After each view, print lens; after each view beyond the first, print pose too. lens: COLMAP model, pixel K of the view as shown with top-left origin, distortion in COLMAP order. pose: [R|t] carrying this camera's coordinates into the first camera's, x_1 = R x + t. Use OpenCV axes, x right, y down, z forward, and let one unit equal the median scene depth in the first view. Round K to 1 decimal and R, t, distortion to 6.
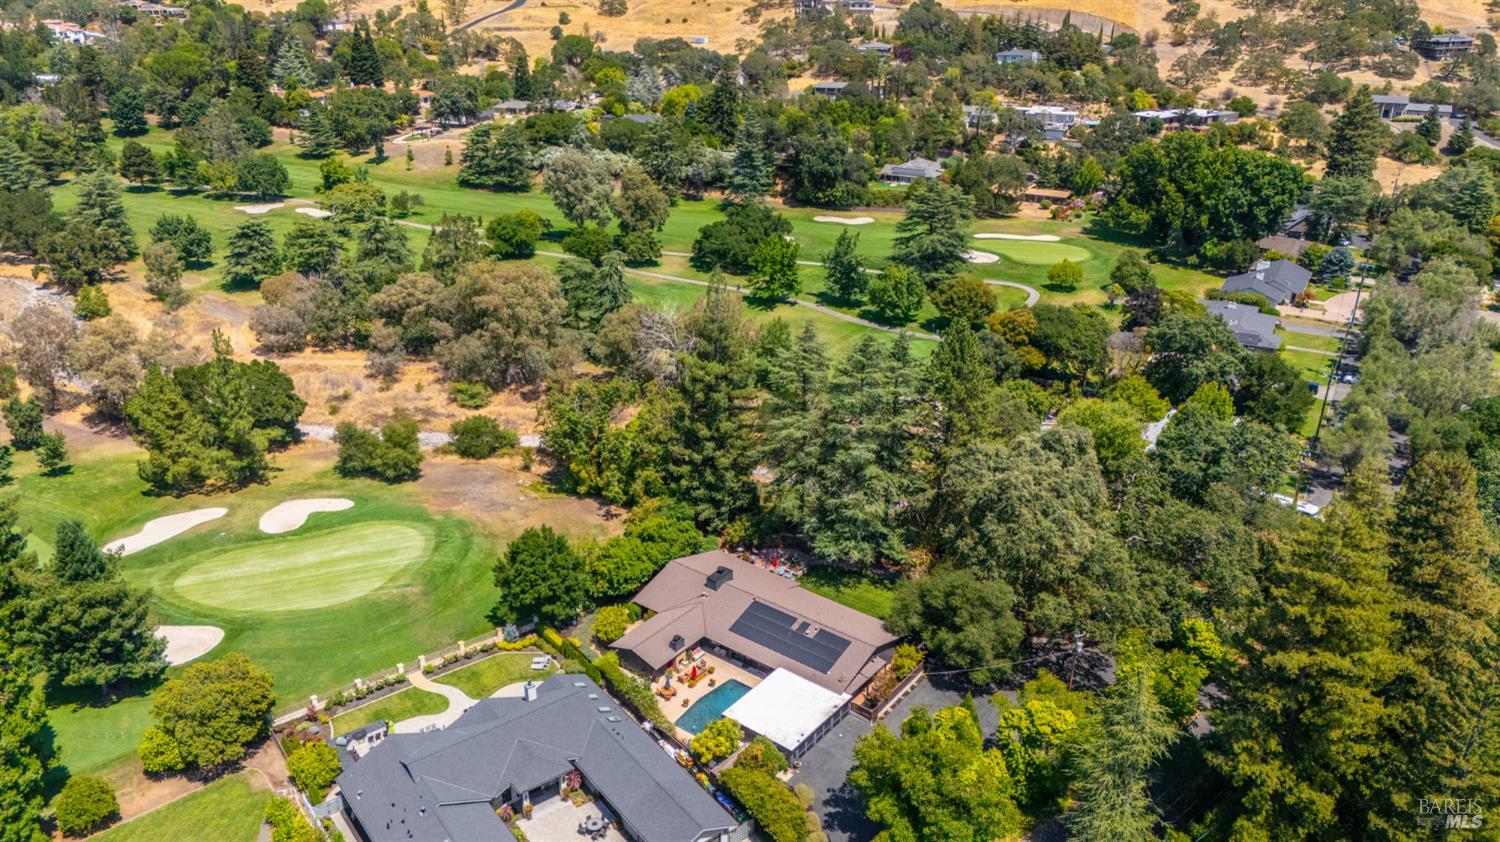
lens RADIAL K [[1091.9, 0, 750.0], [0, 1091.9, 421.0], [0, 0, 1]] dist [0.053739, -0.000555]
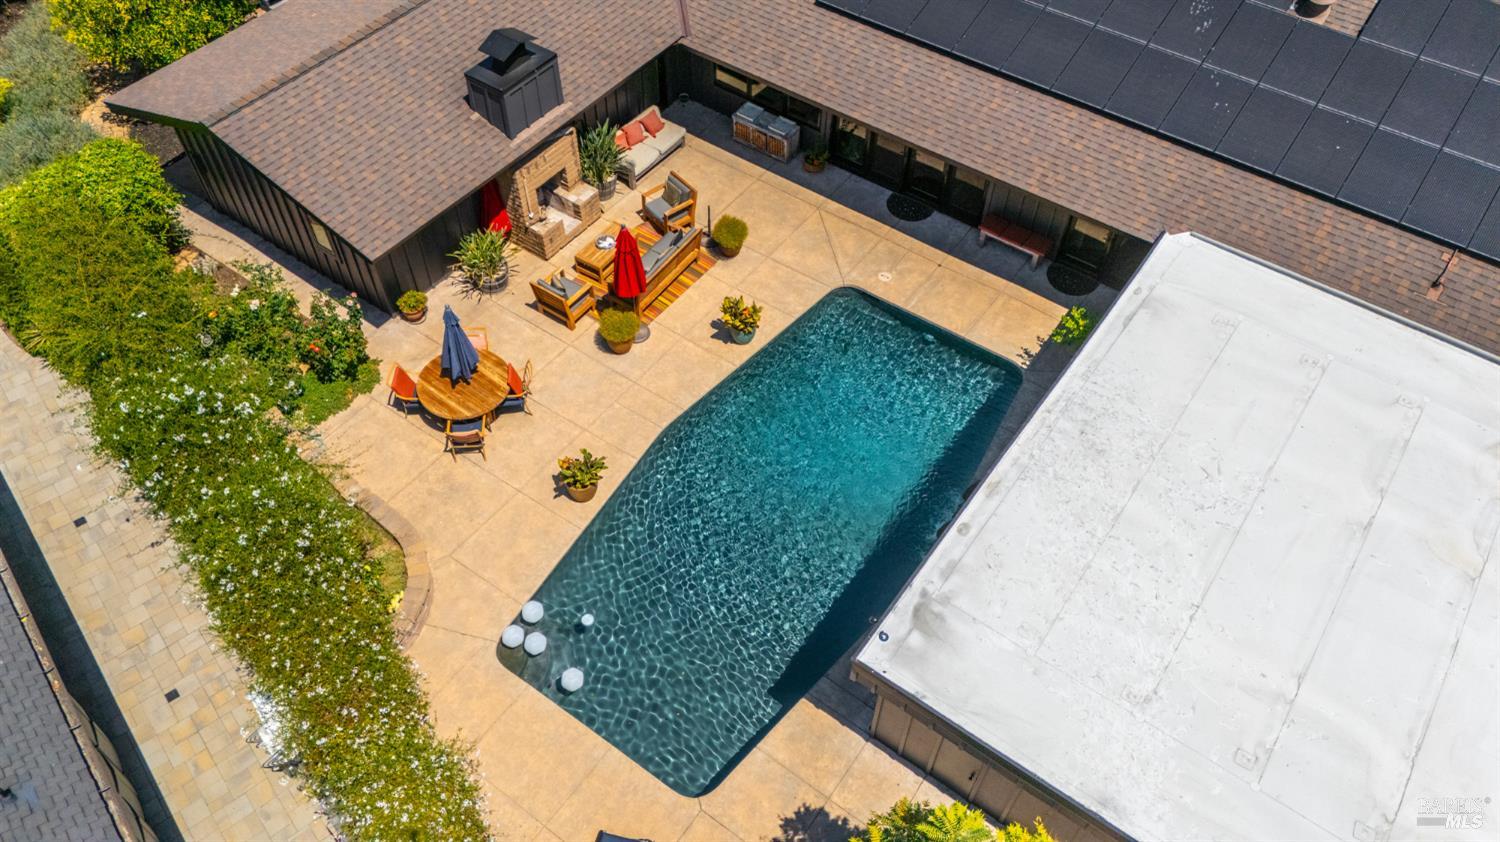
lens RADIAL K [[1091.9, 0, 750.0], [0, 1091.9, 421.0], [0, 0, 1]] dist [0.053739, -0.000555]
pose [[0.999348, -0.021525, 0.028995, -0.037372], [0.005239, 0.880857, 0.473354, 0.170346], [-0.035729, -0.472894, 0.880395, 0.832109]]
